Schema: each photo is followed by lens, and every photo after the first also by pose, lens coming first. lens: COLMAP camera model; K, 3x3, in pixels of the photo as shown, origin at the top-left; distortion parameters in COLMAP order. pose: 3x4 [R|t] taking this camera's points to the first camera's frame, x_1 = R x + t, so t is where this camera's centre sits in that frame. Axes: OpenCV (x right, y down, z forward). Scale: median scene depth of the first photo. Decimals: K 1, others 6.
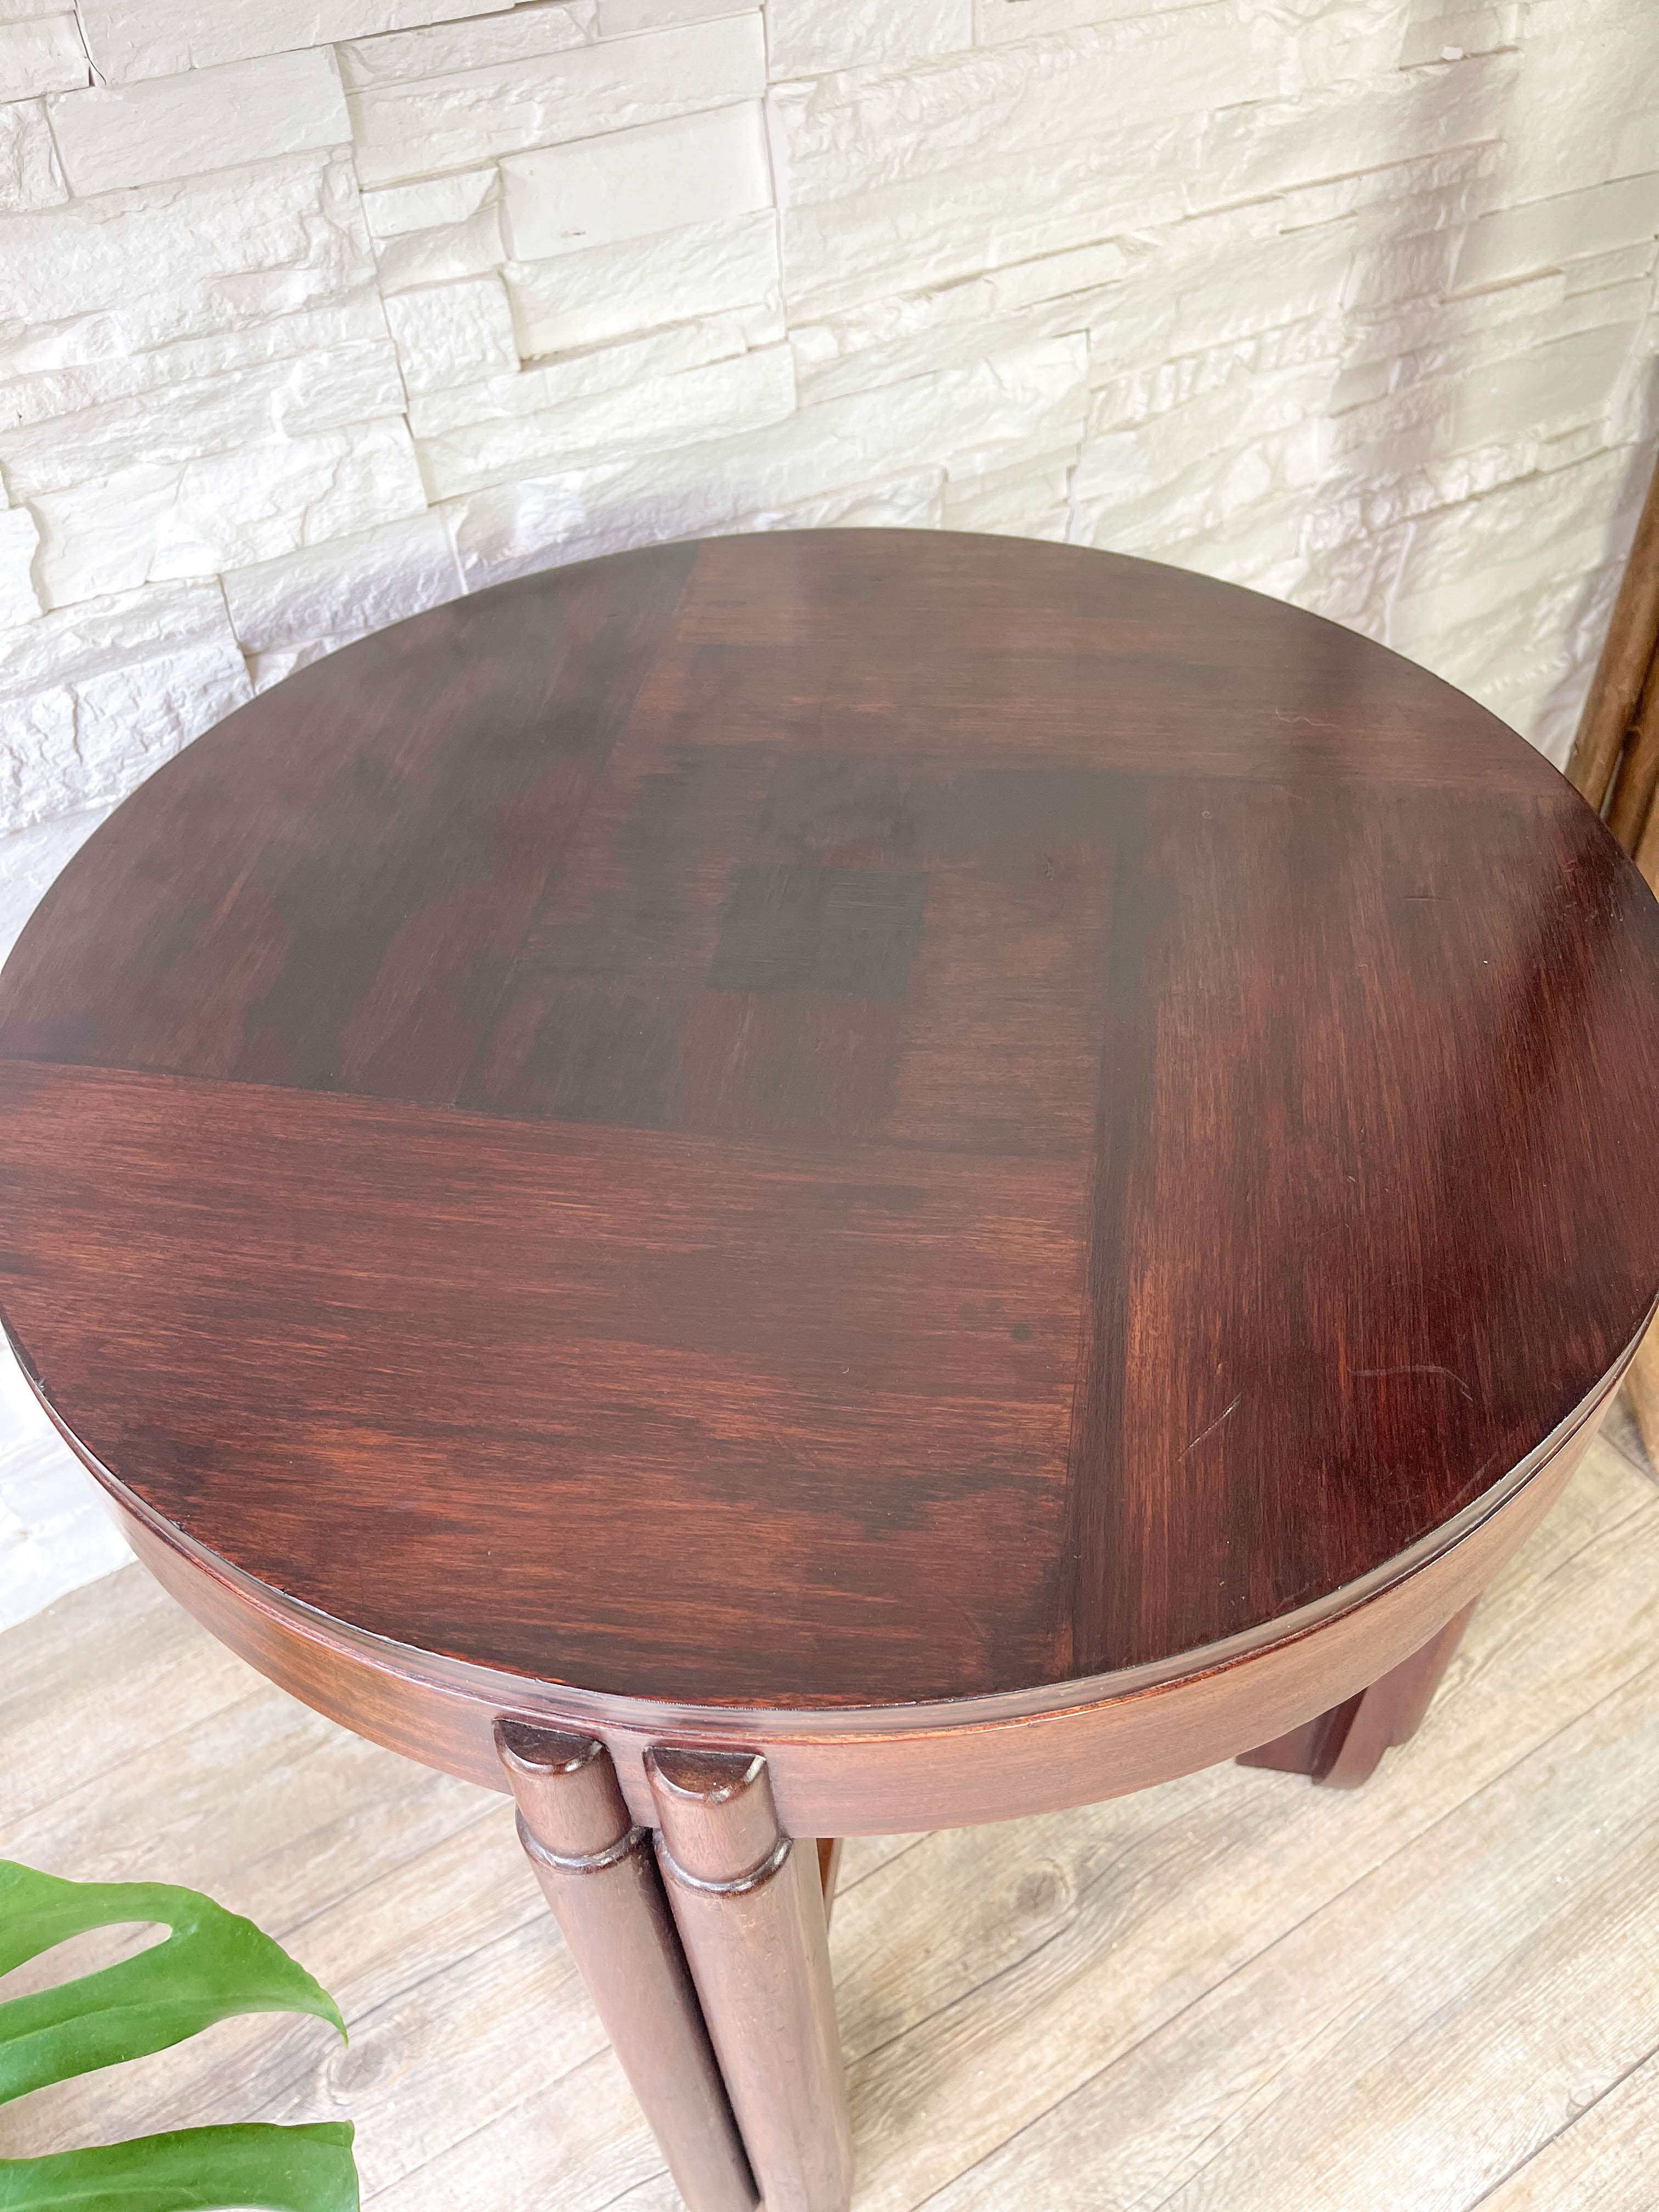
lens RADIAL K [[1675.3, 0, 834.7], [0, 1675.3, 1121.7], [0, 0, 1]] dist [0.102369, -0.154046]
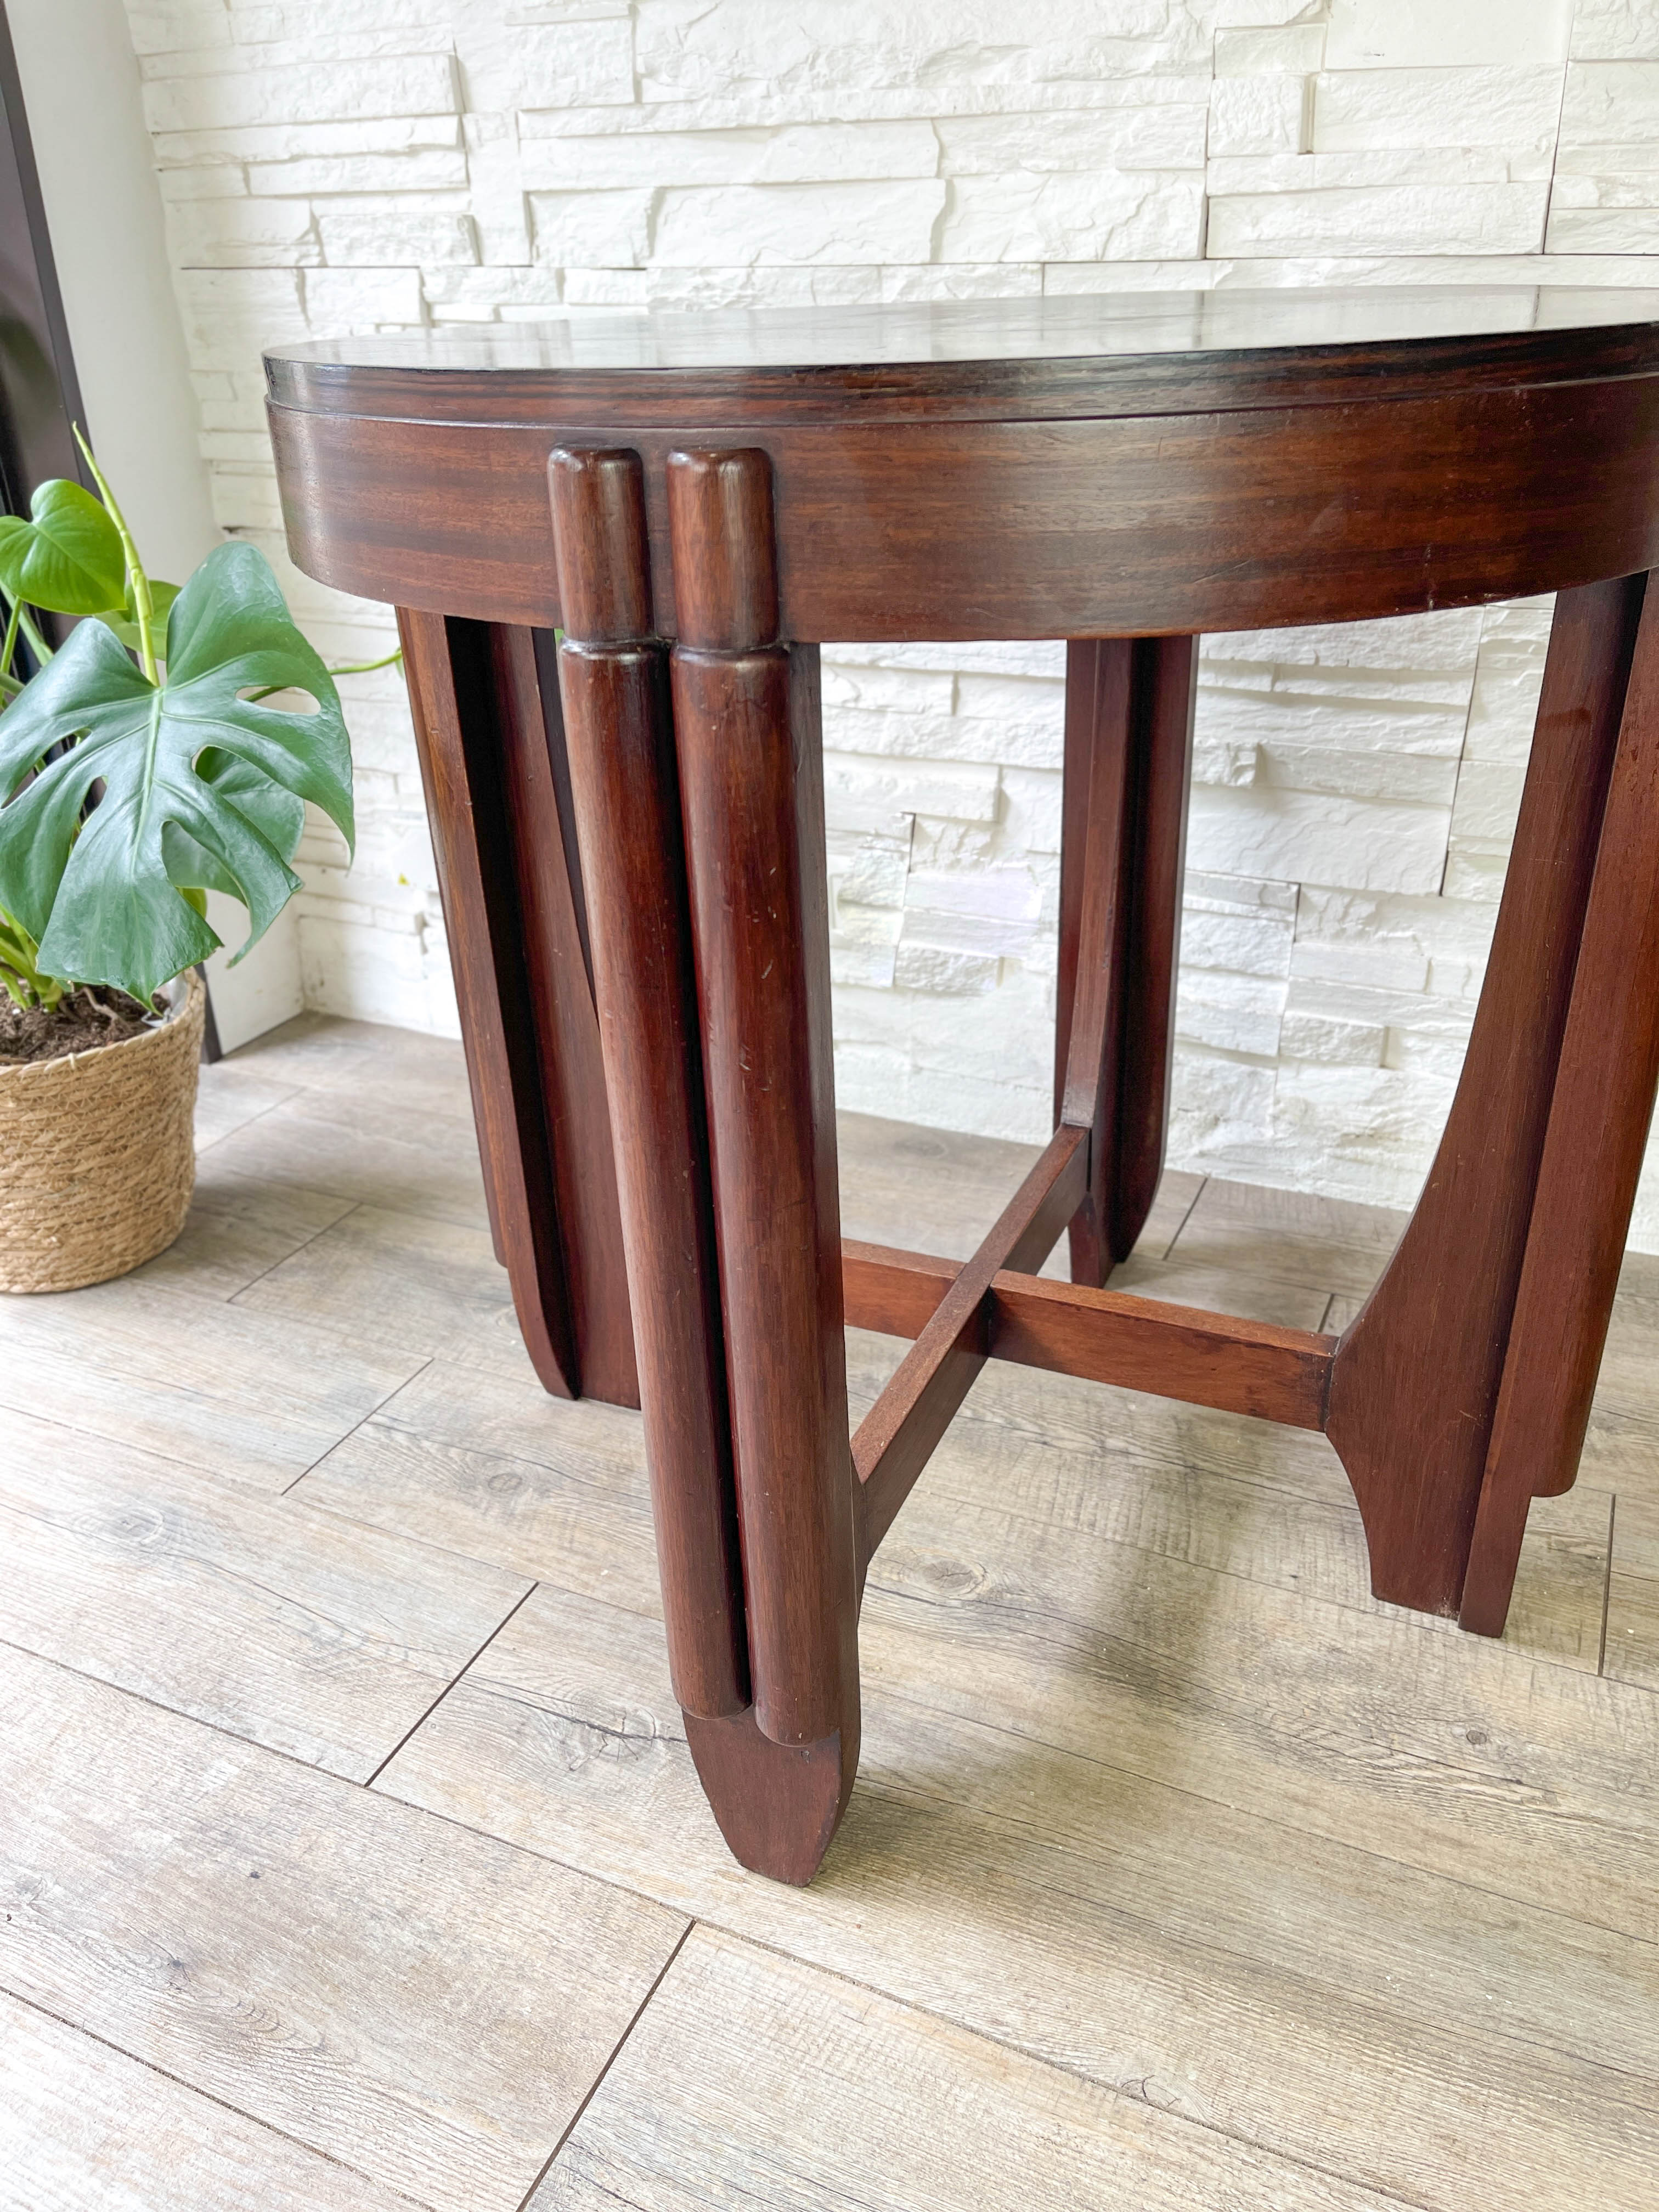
lens RADIAL K [[1685.7, 0, 819.8], [0, 1685.7, 1117.3], [0, 0, 1]] dist [0.063274, -0.092690]
pose [[0.549153, 0.396604, -0.735619, 0.760639], [-0.589484, 0.807767, -0.004558, 0.324452], [0.592402, 0.436139, 0.677380, 0.212909]]
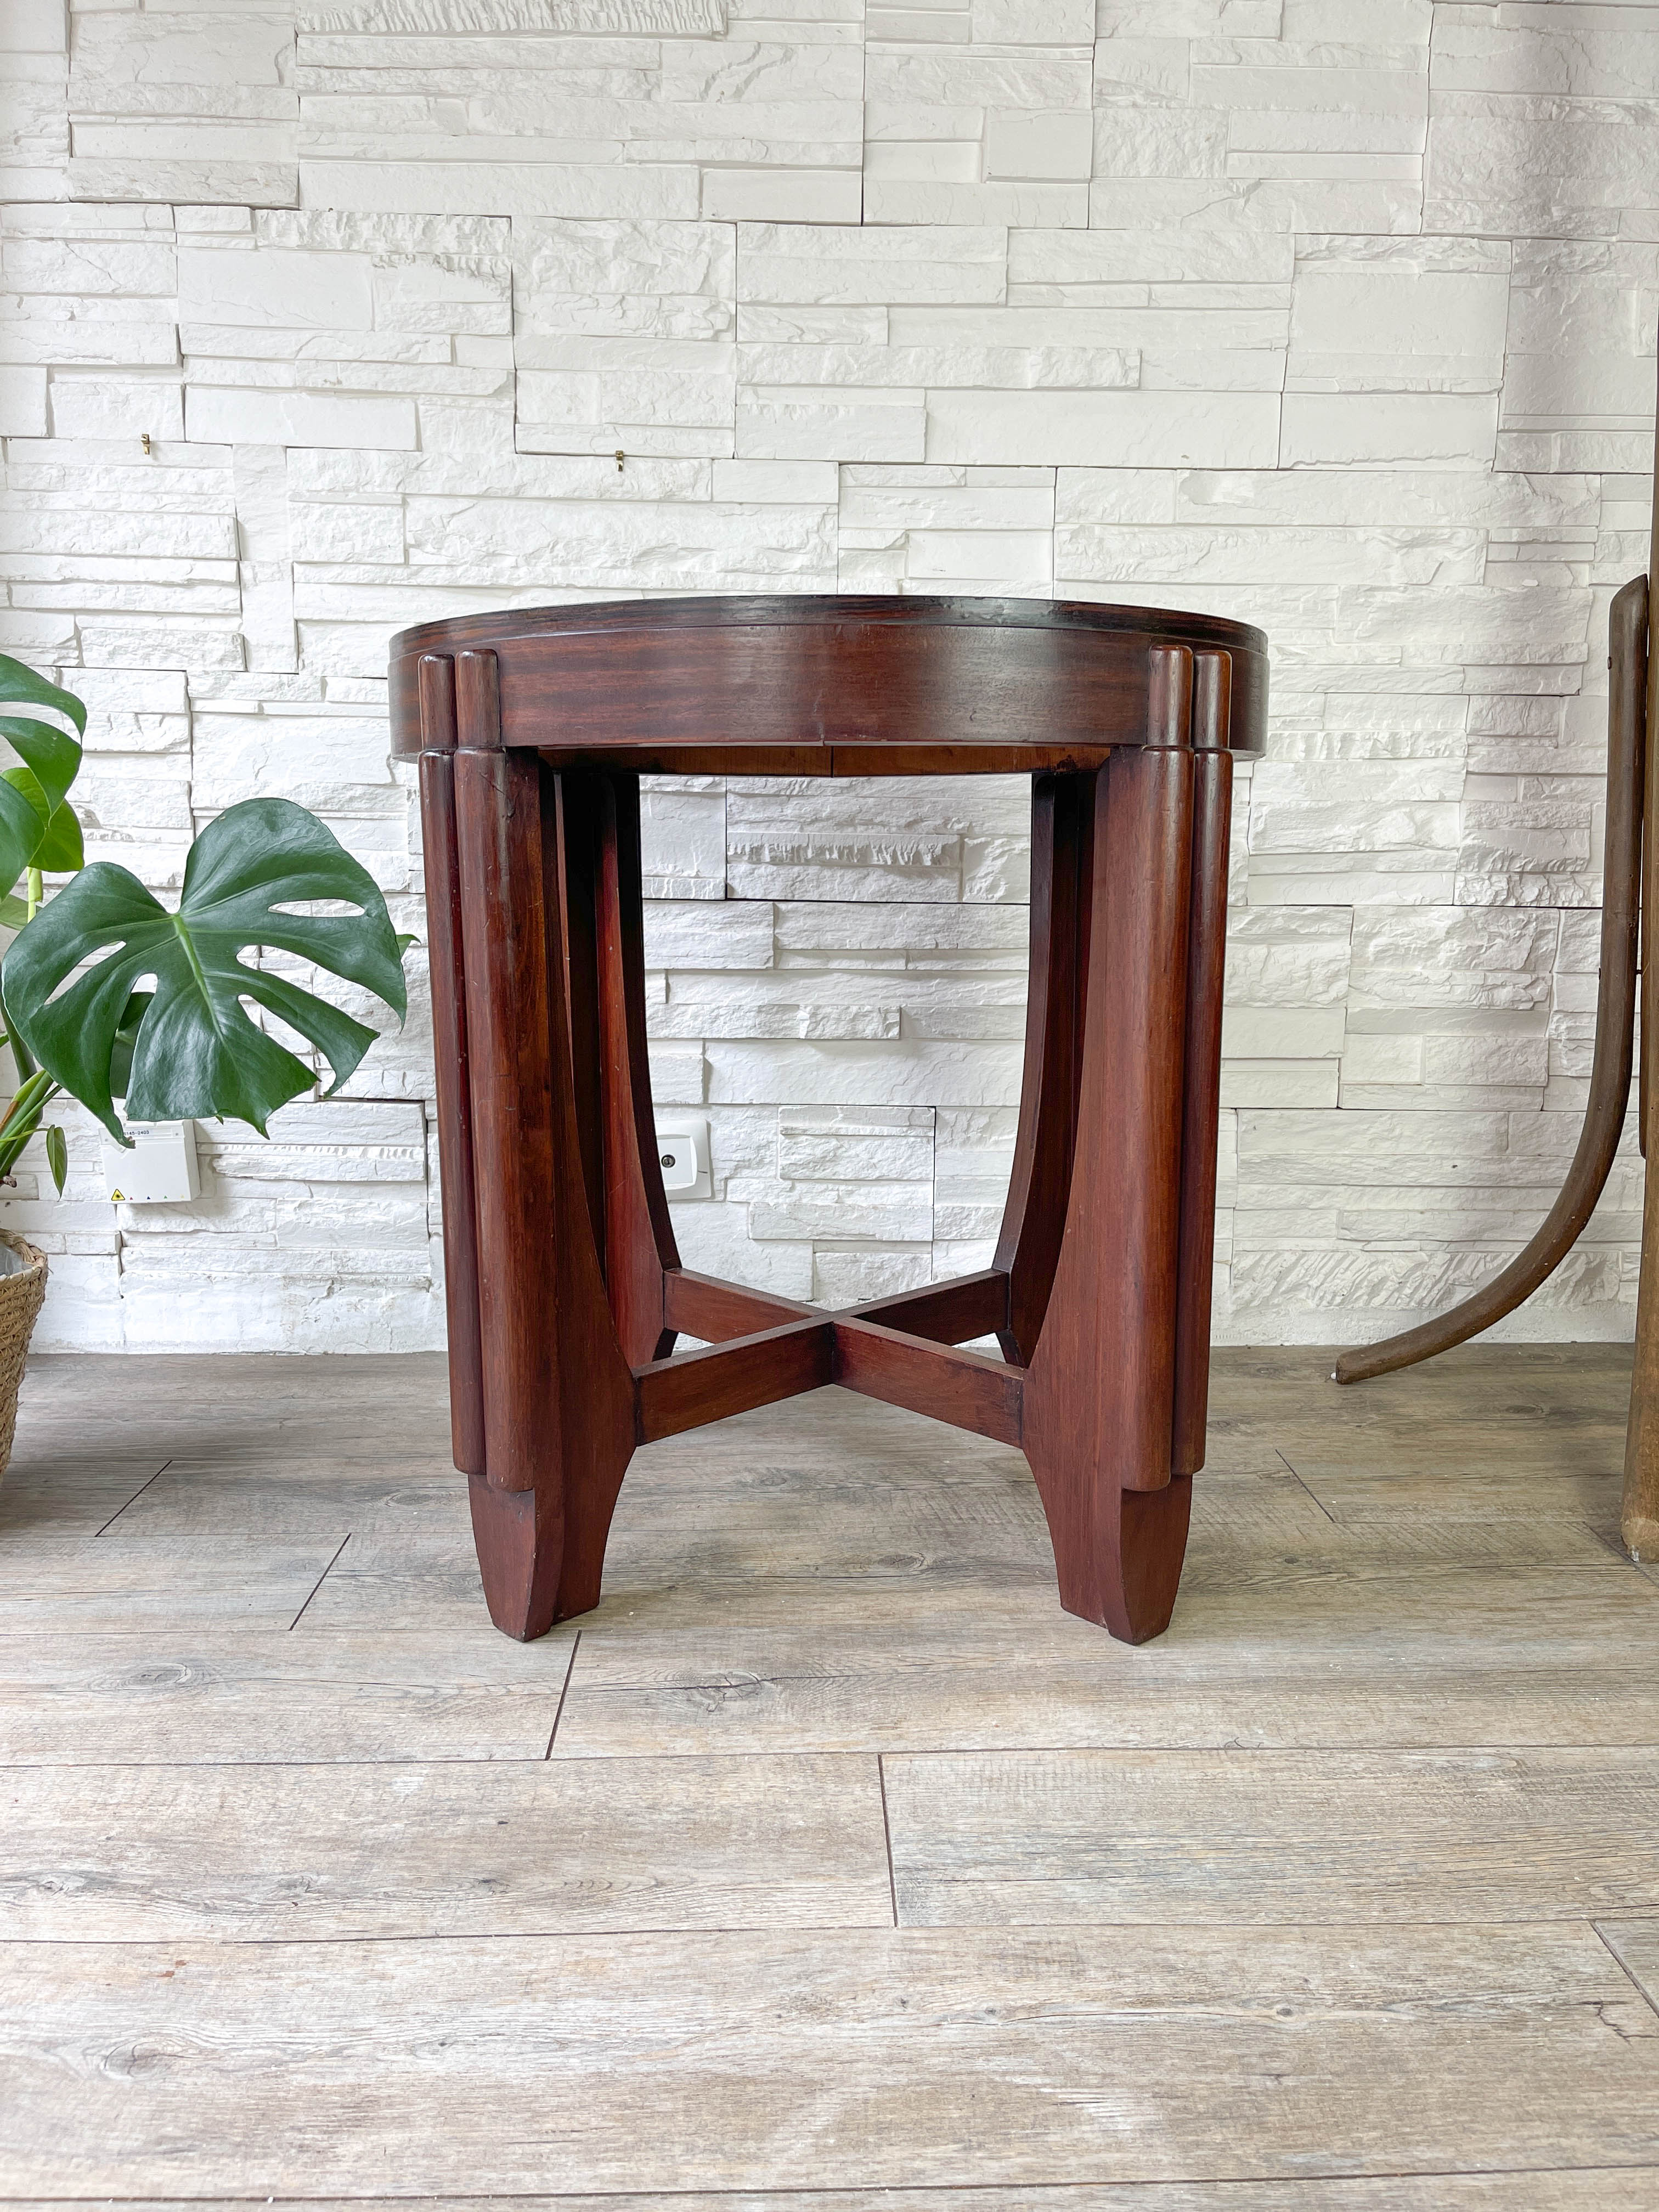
lens RADIAL K [[1686.9, 0, 830.6], [0, 1686.9, 1119.2], [0, 0, 1]] dist [0.014560, 0.036720]
pose [[0.864418, 0.118098, -0.488706, 0.703681], [-0.382392, 0.785526, -0.486544, 0.904405], [0.326431, 0.607454, 0.724183, -0.096095]]
